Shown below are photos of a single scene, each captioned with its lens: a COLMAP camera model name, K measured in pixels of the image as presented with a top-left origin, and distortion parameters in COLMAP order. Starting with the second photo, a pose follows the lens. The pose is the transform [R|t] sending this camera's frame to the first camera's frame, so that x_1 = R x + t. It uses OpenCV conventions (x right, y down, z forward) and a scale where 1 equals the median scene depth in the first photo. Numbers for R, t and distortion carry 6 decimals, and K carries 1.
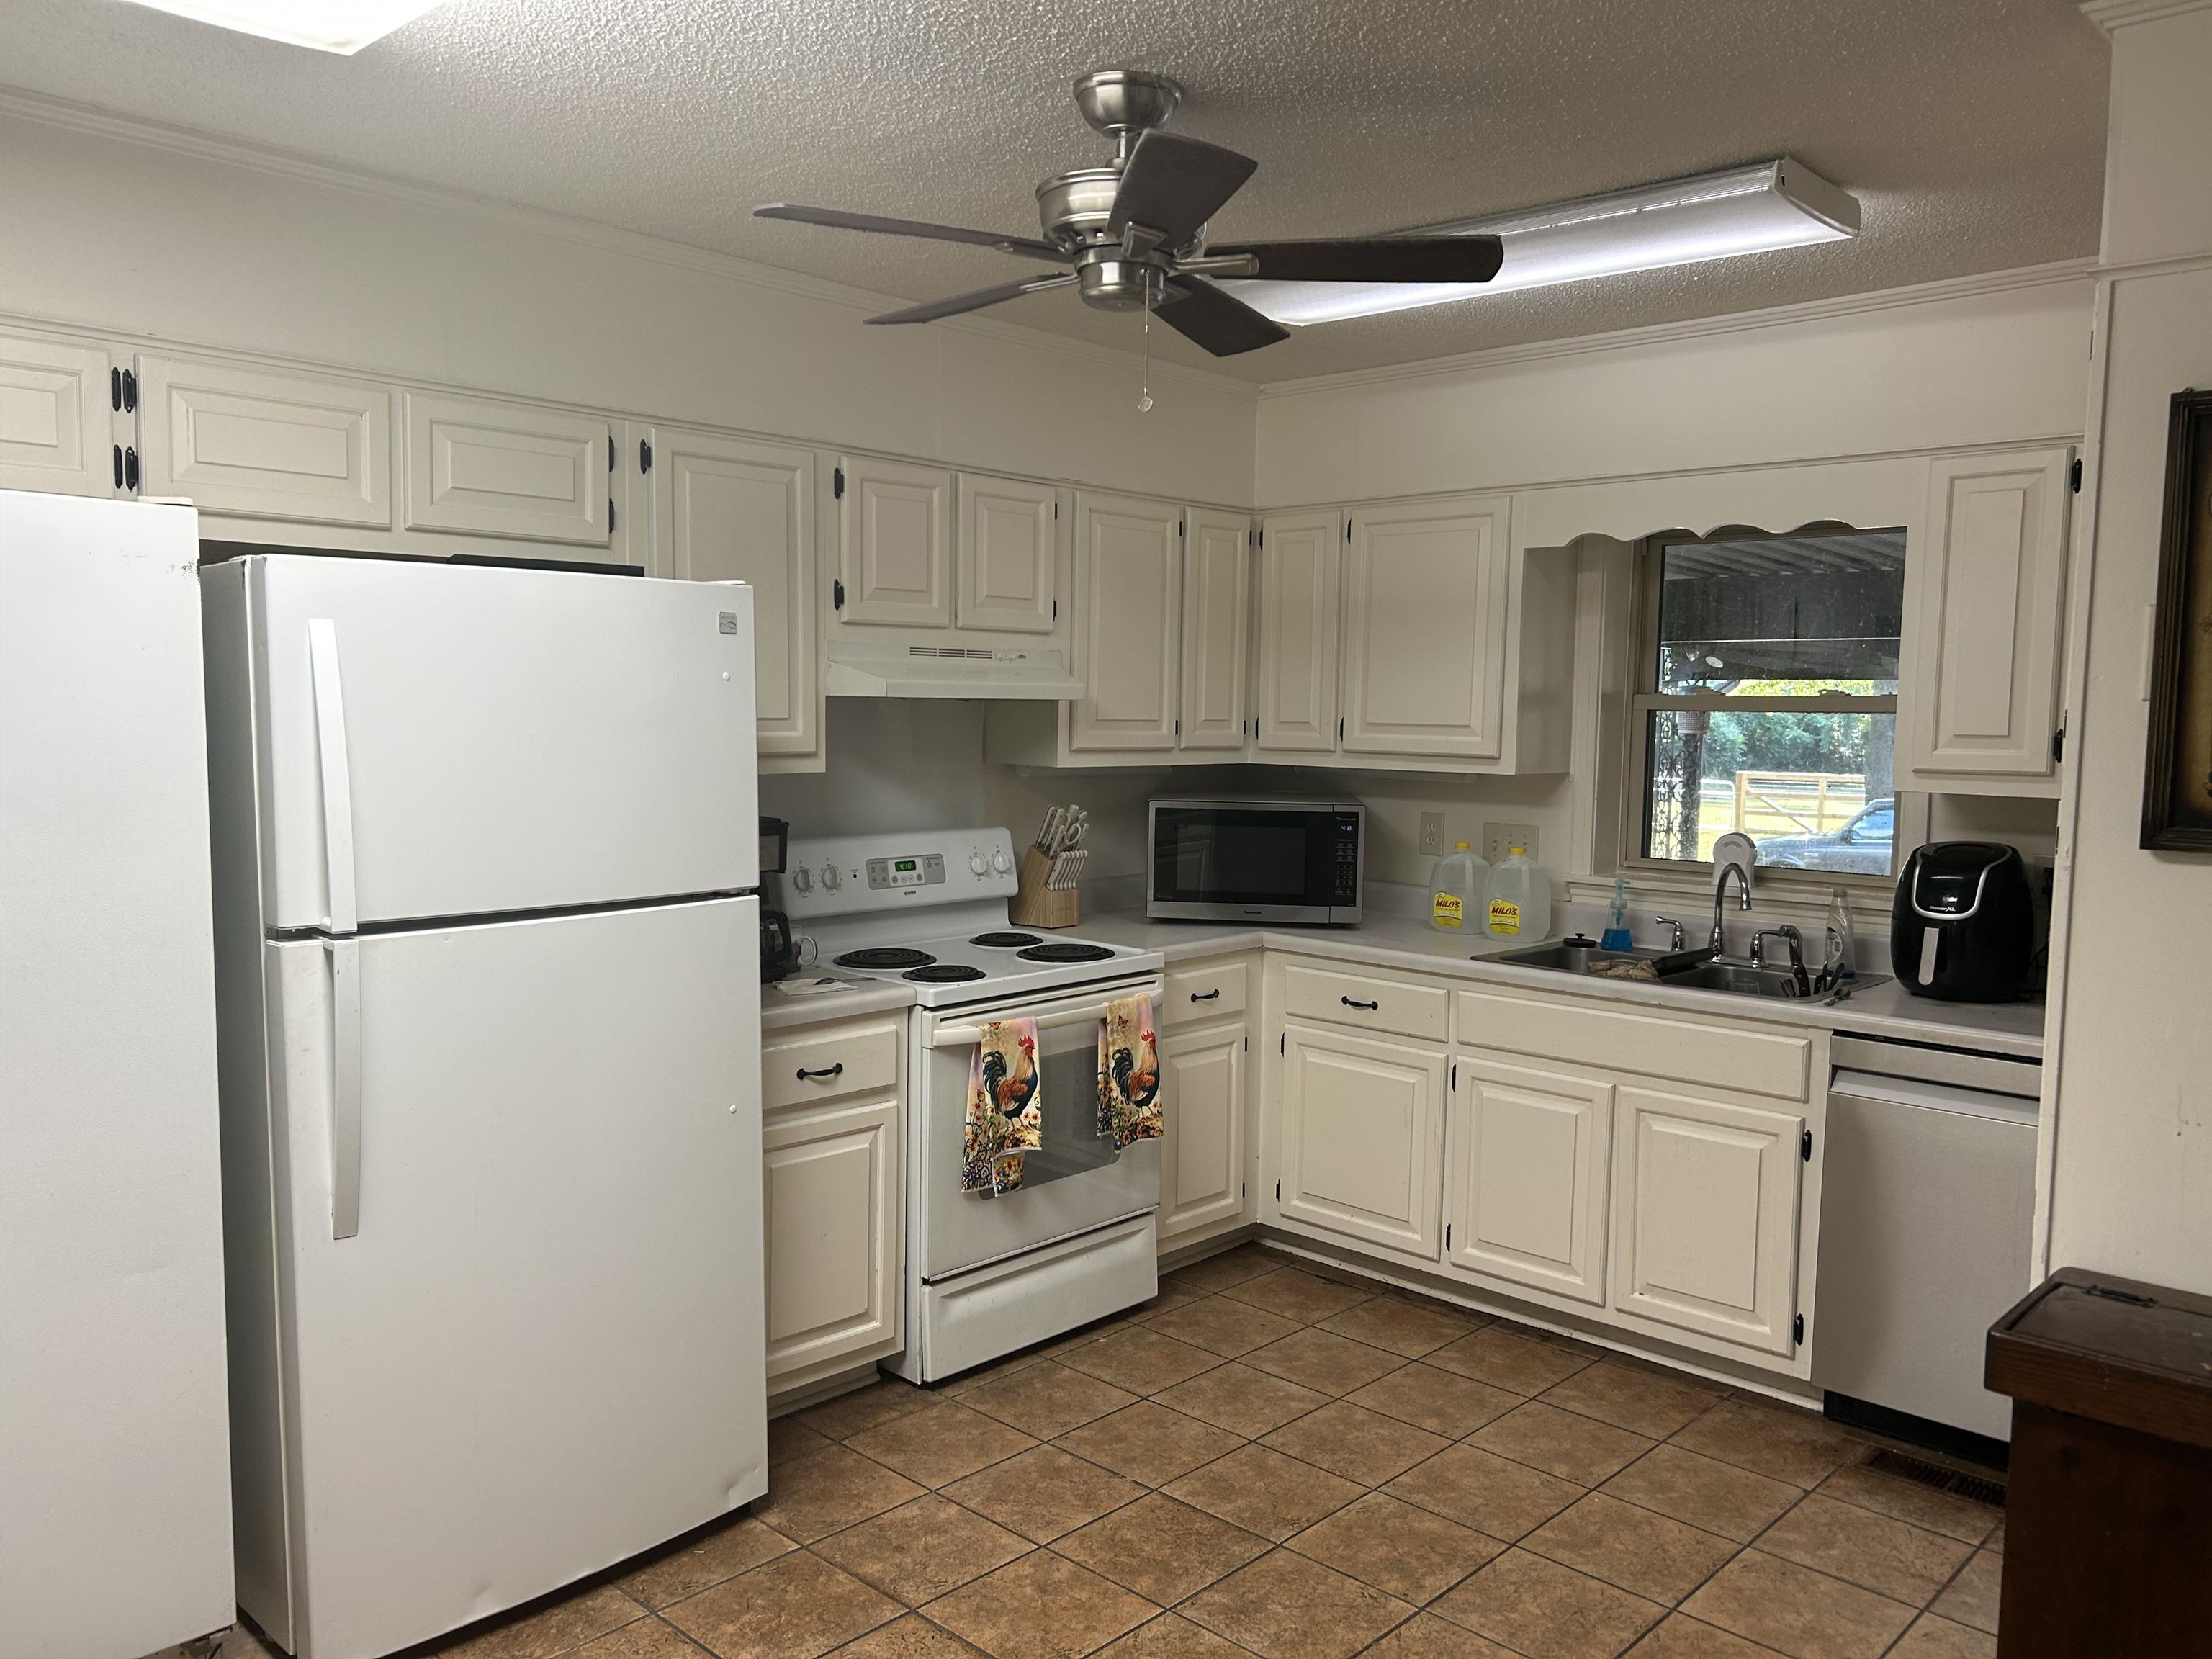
lens RADIAL K [[1640.3, 0, 1106.0], [0, 1640.3, 829.5], [0, 0, 1]] dist [0.160689, -0.270726]
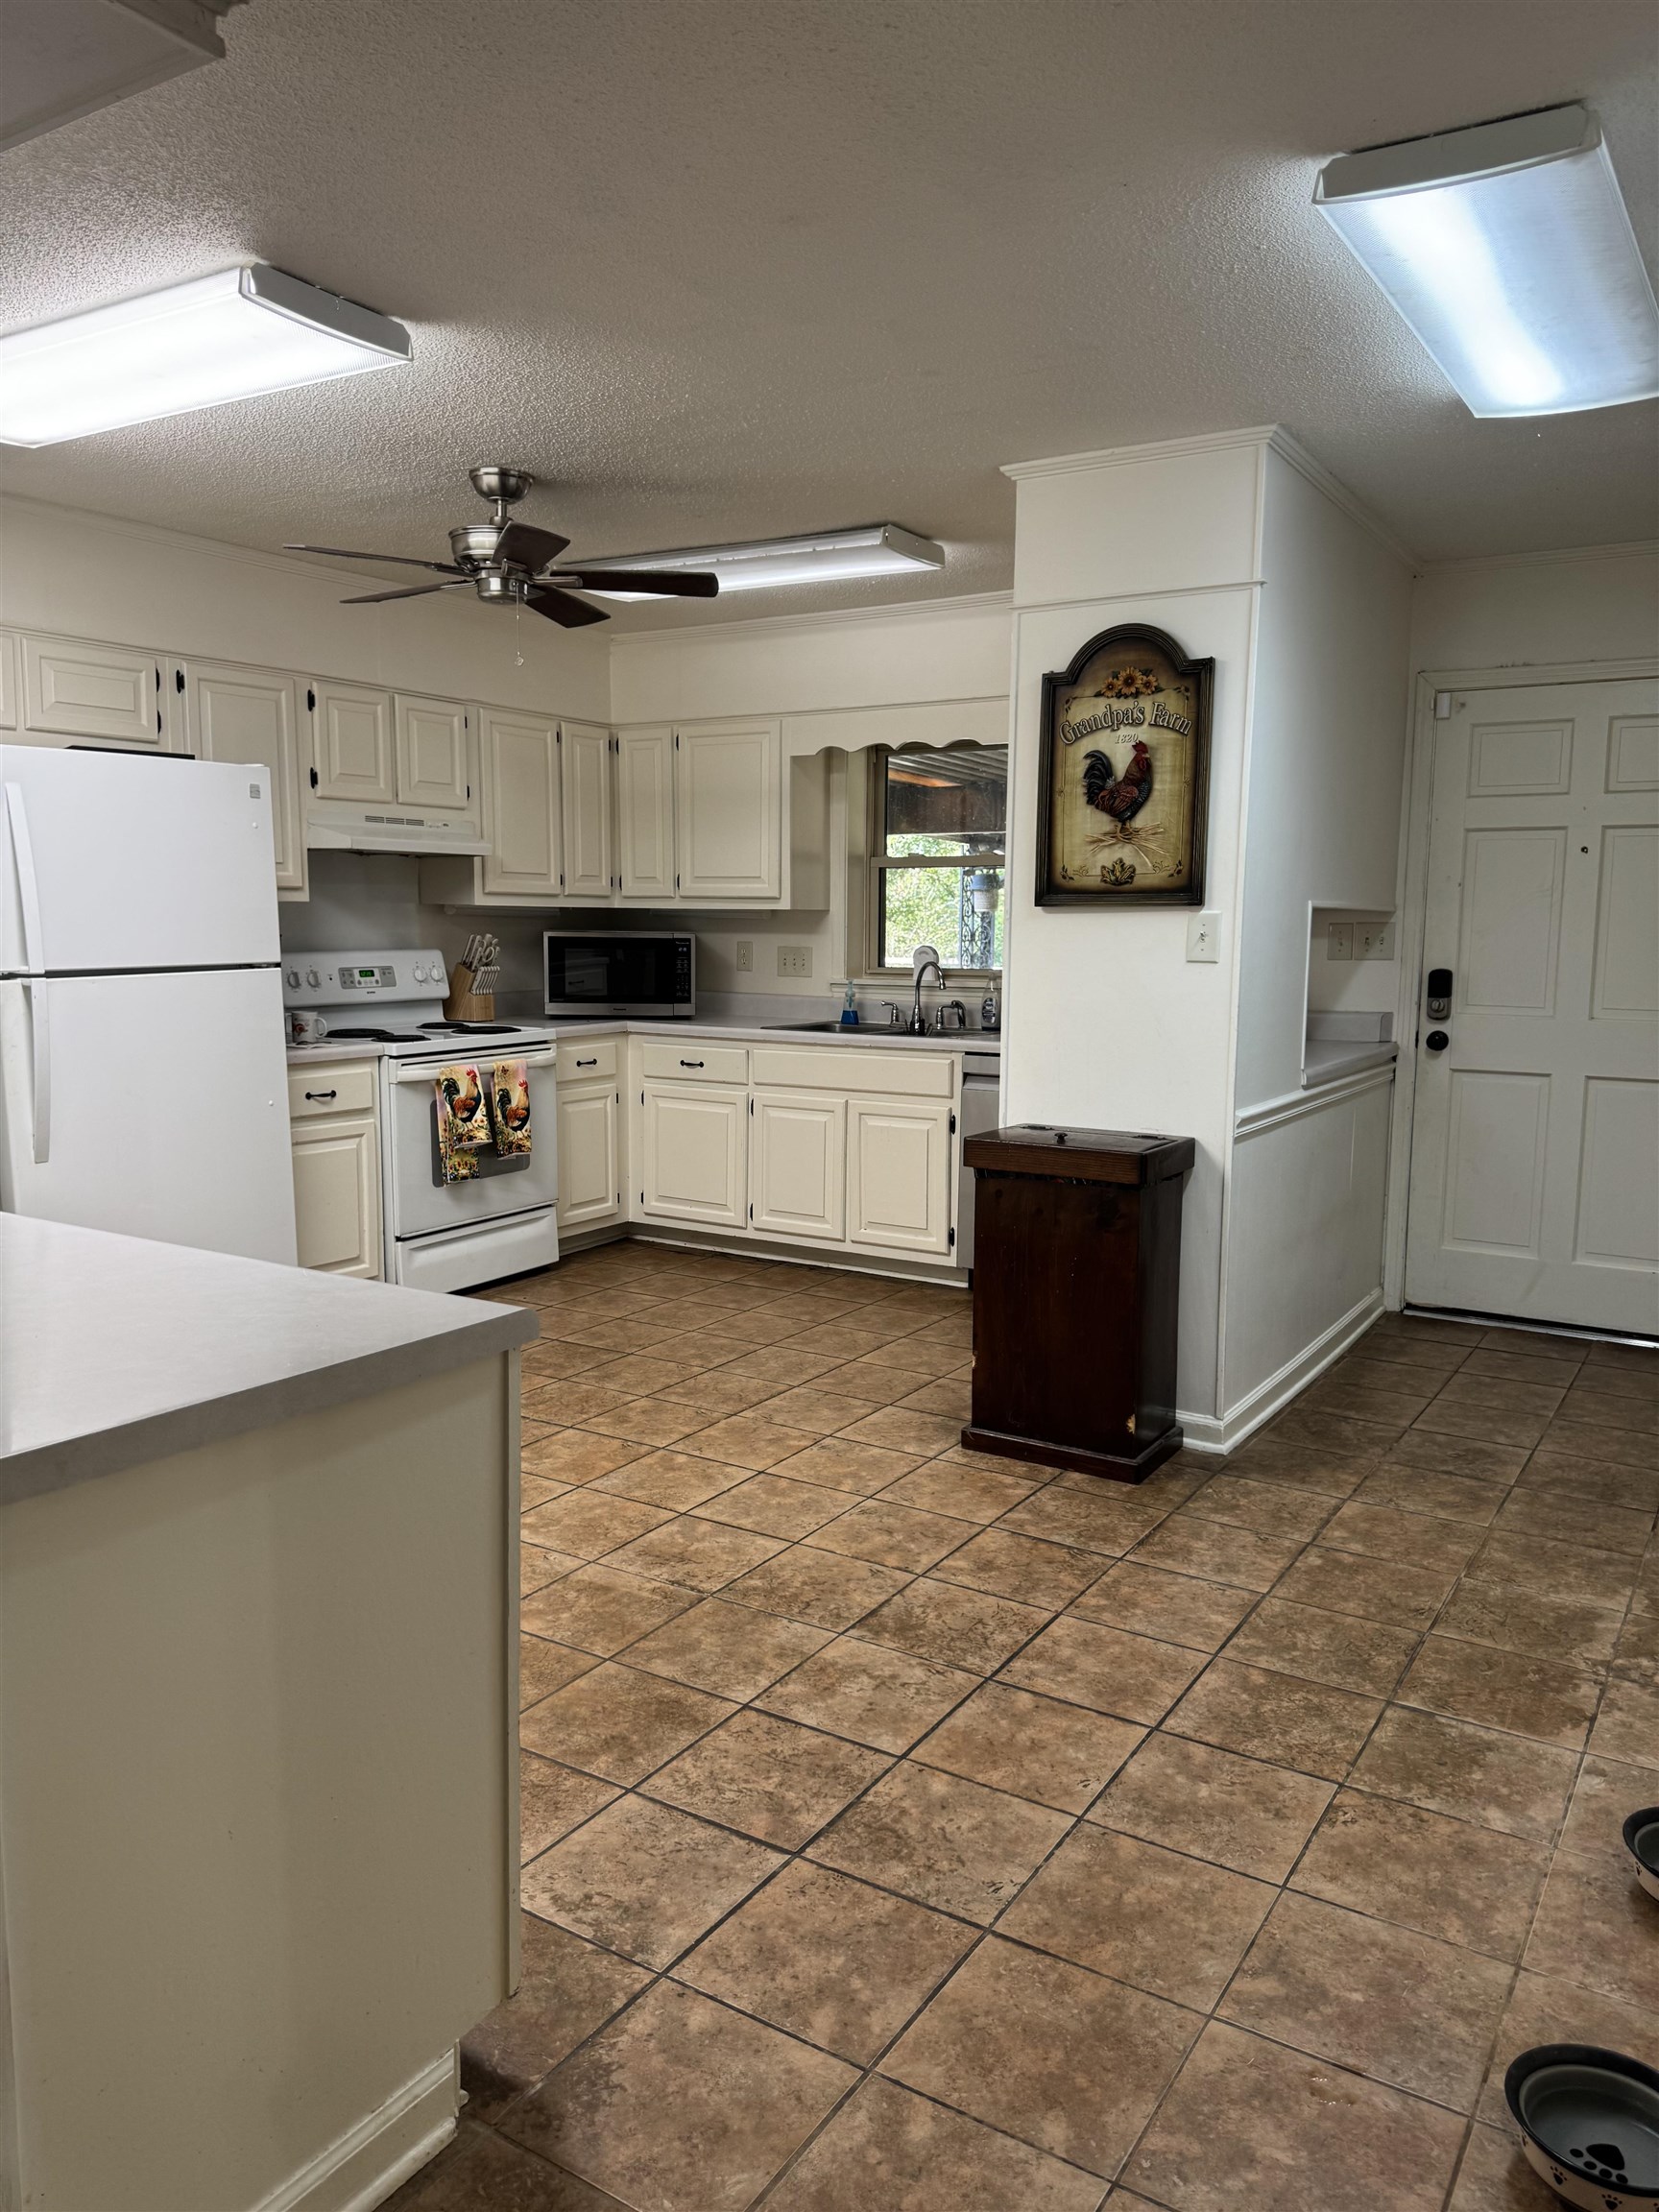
lens RADIAL K [[1561.0, 0, 829.5], [0, 1561.0, 1106.0], [0, 0, 1]] dist [0.197718, -0.431519]
pose [[0.981179, -0.034089, 0.190069, 0.006423], [0.025552, 0.998559, 0.047189, 0.084990], [-0.191403, -0.041444, 0.980636, -0.436607]]
